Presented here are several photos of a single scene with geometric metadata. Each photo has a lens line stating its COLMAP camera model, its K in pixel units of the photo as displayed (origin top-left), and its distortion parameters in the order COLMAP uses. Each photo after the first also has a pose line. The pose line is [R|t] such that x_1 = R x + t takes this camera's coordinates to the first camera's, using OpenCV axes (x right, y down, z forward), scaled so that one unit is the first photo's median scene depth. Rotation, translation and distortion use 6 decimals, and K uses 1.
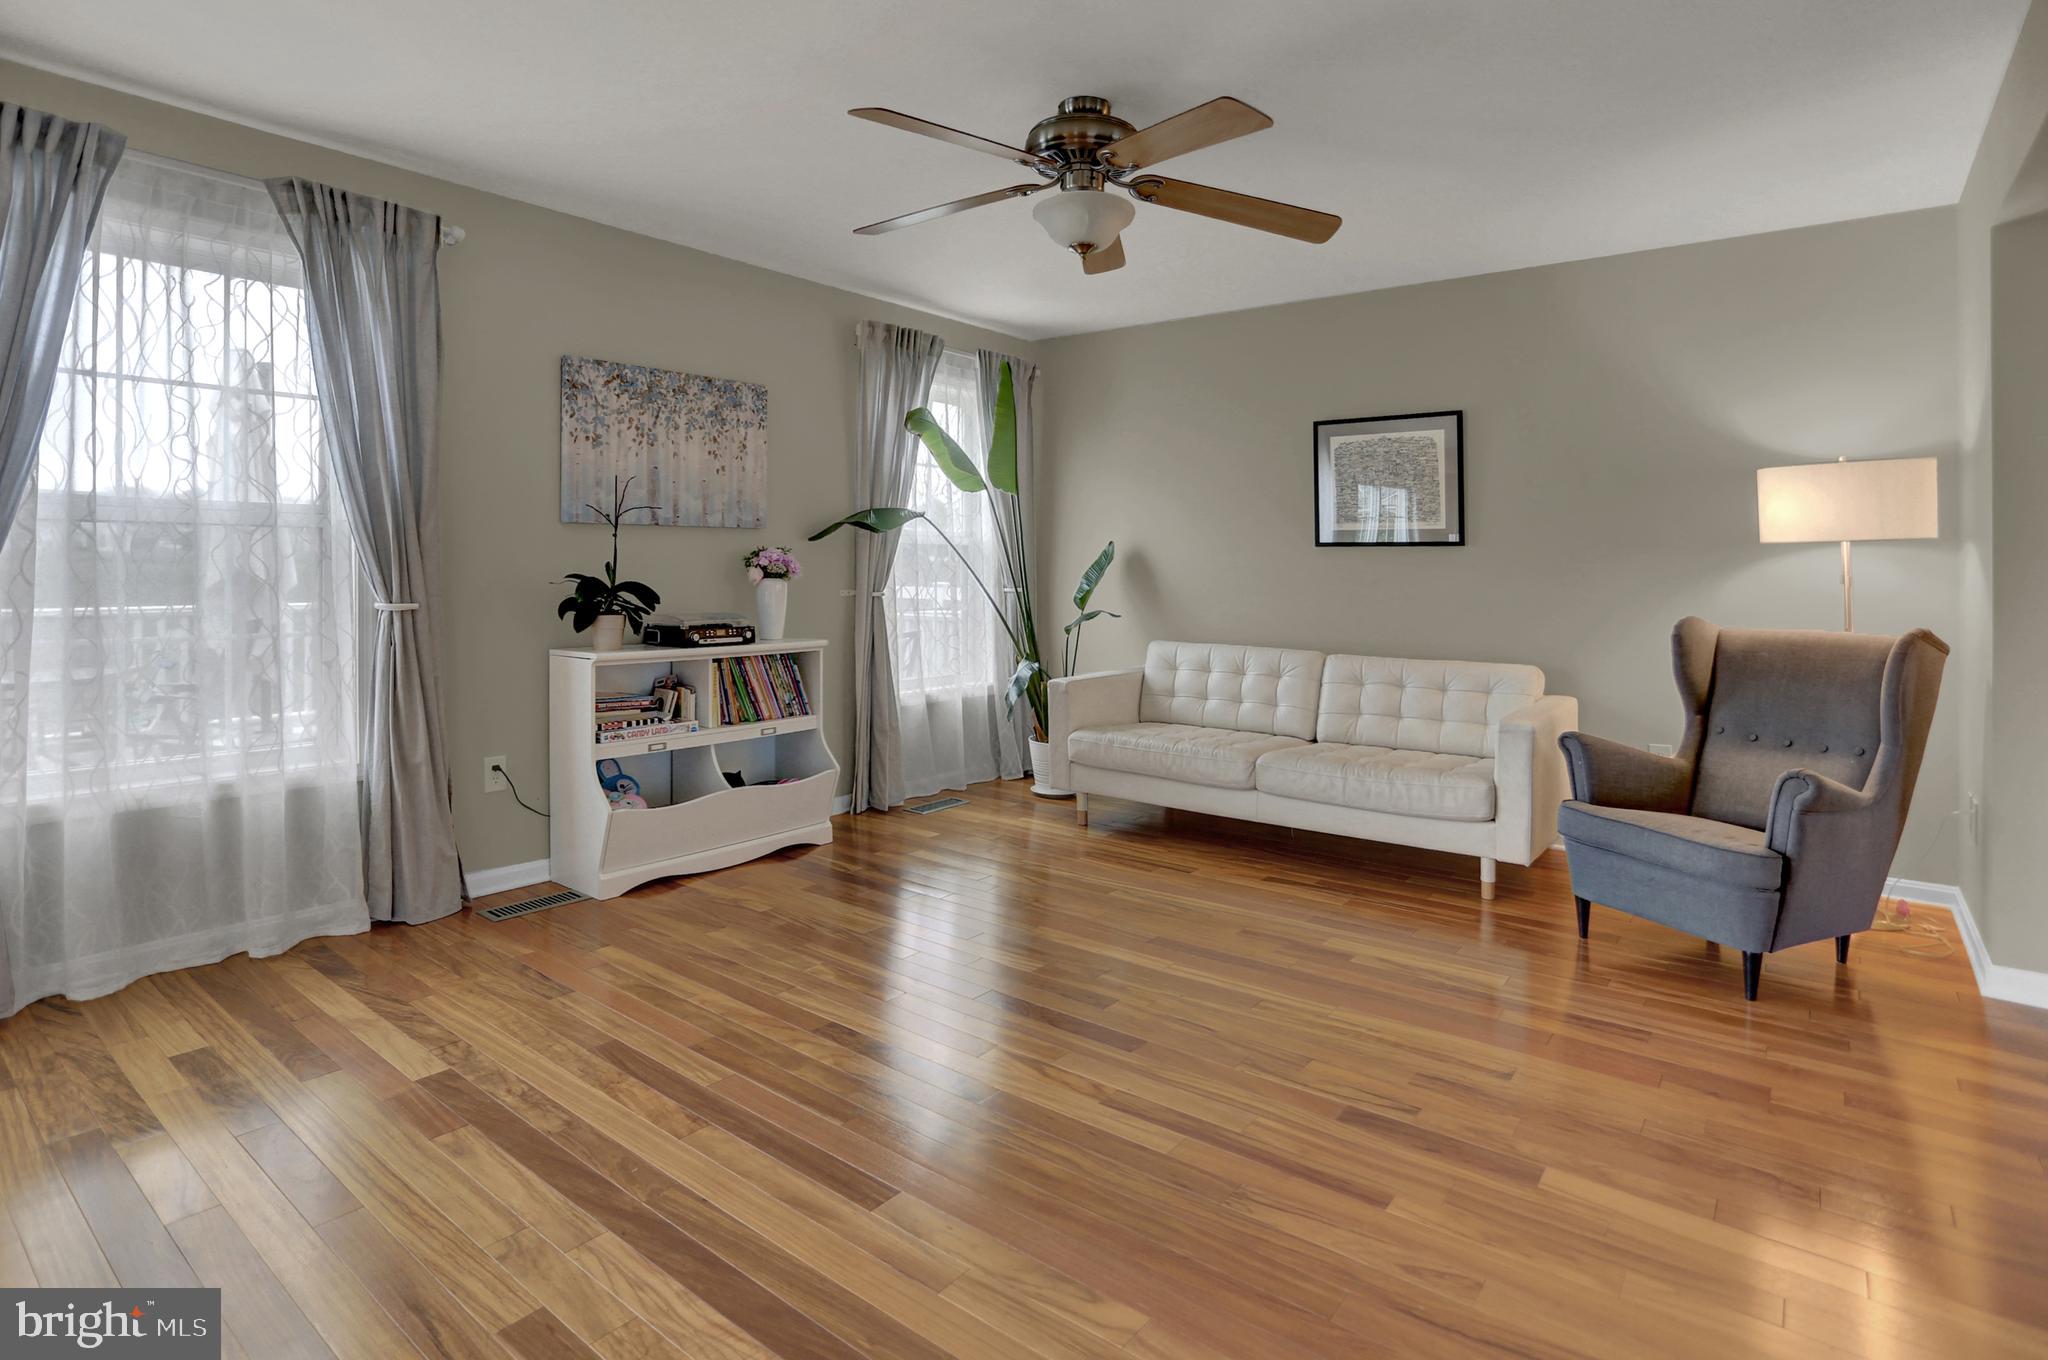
lens RADIAL K [[1031.3, 0, 1073.5], [0, 1031.3, 607.0], [0, 0, 1]] dist [-0.077320, 0.032182]
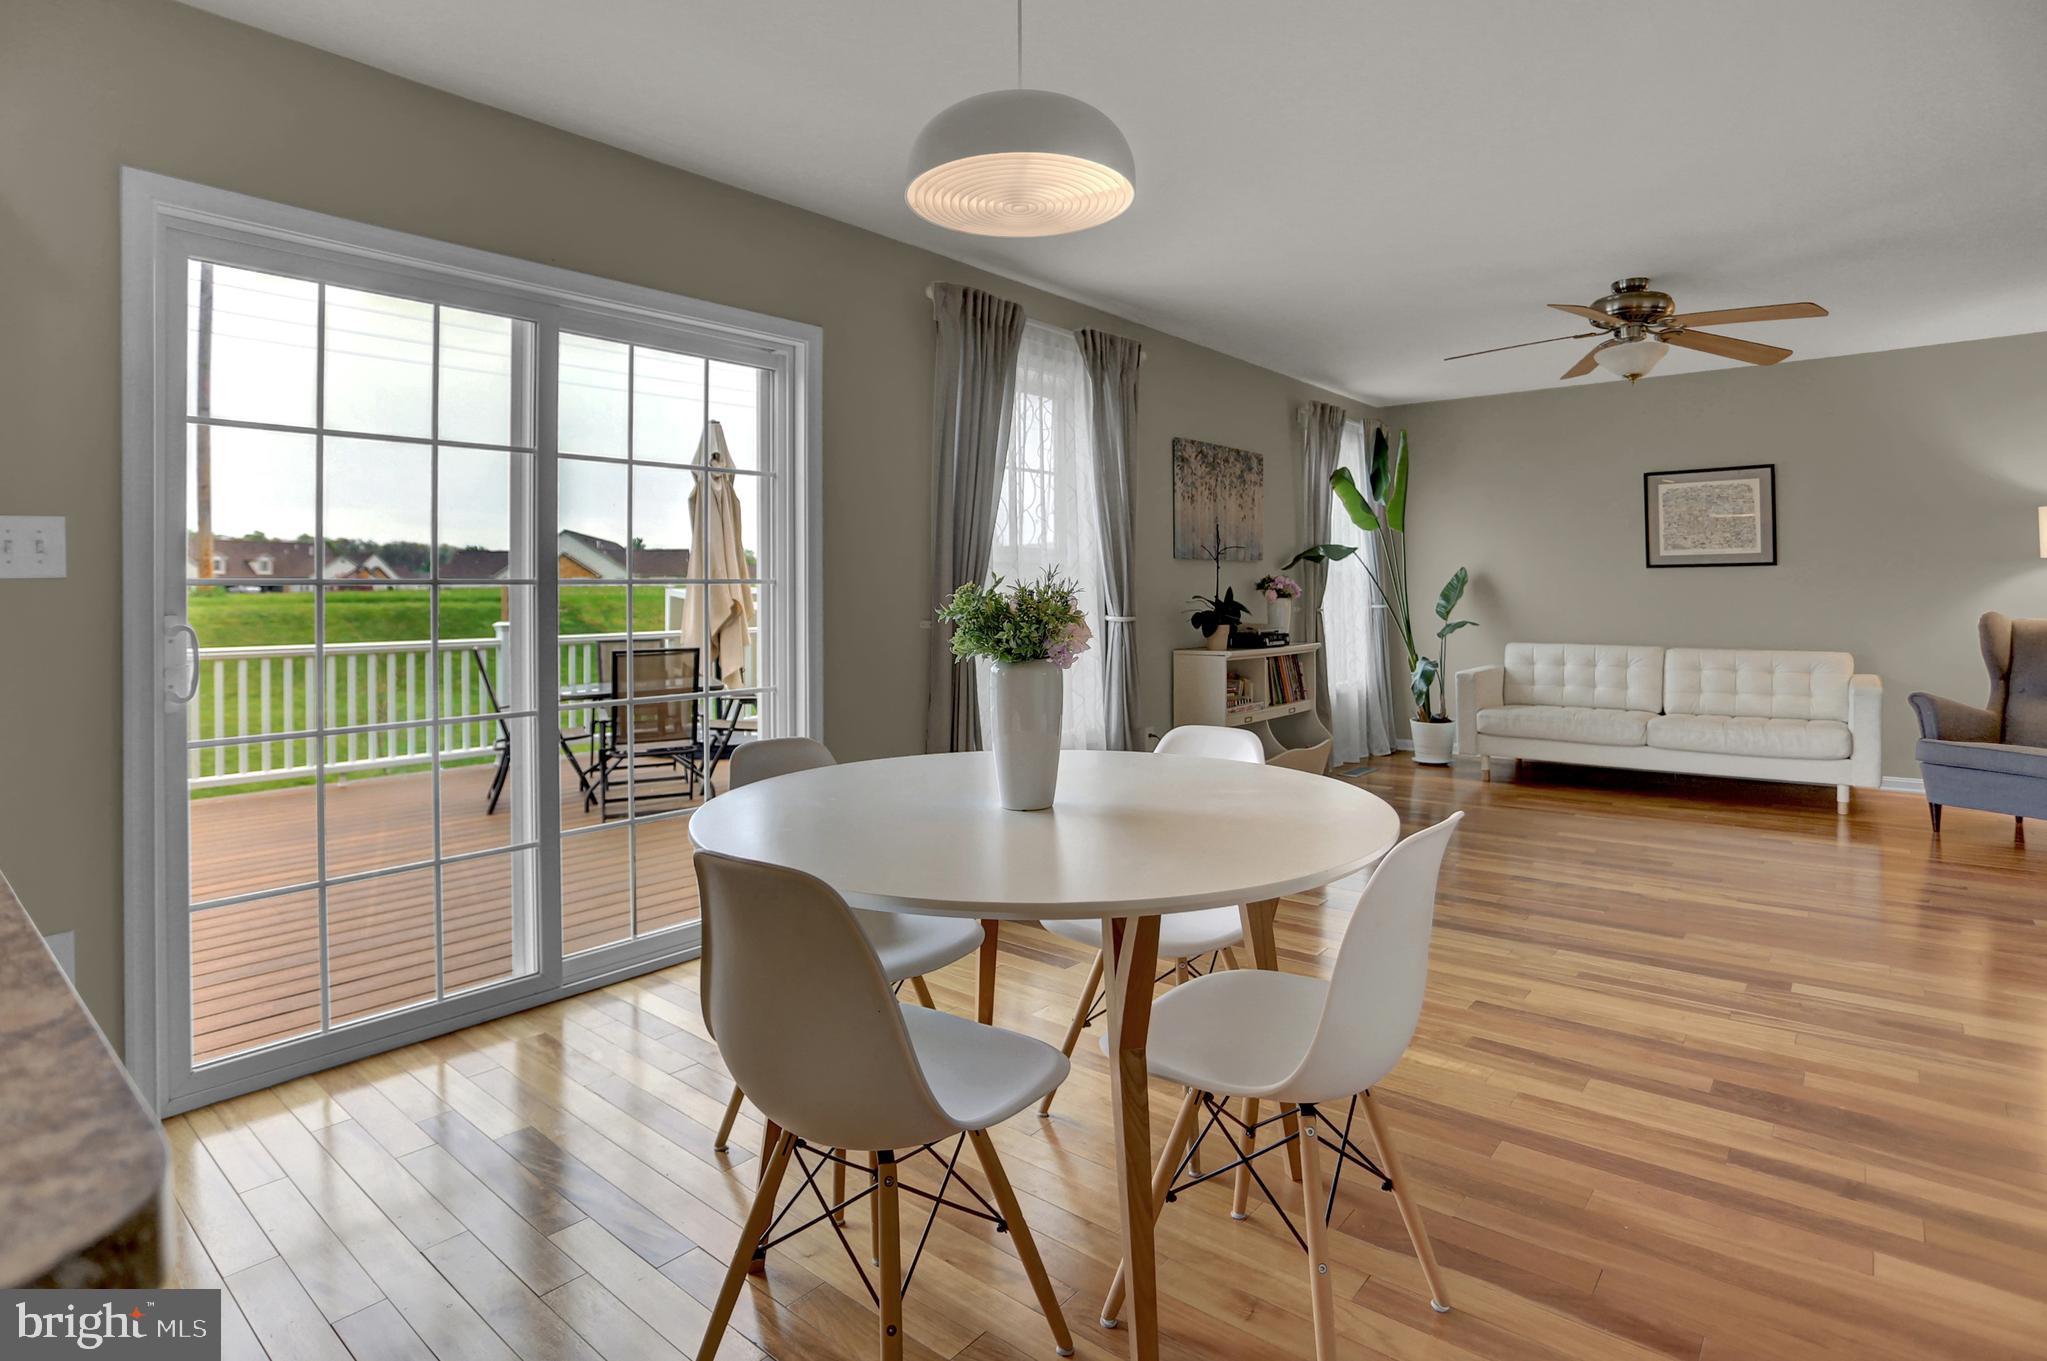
lens RADIAL K [[1030.8, 0, 1072.9], [0, 1030.8, 607.6], [0, 0, 1]] dist [-0.077320, 0.032182]
pose [[0.999499, -0.017583, -0.026333, -0.535566], [0.016924, 0.999543, -0.025063, 0.014010], [0.026761, 0.024605, 0.999339, -0.356630]]
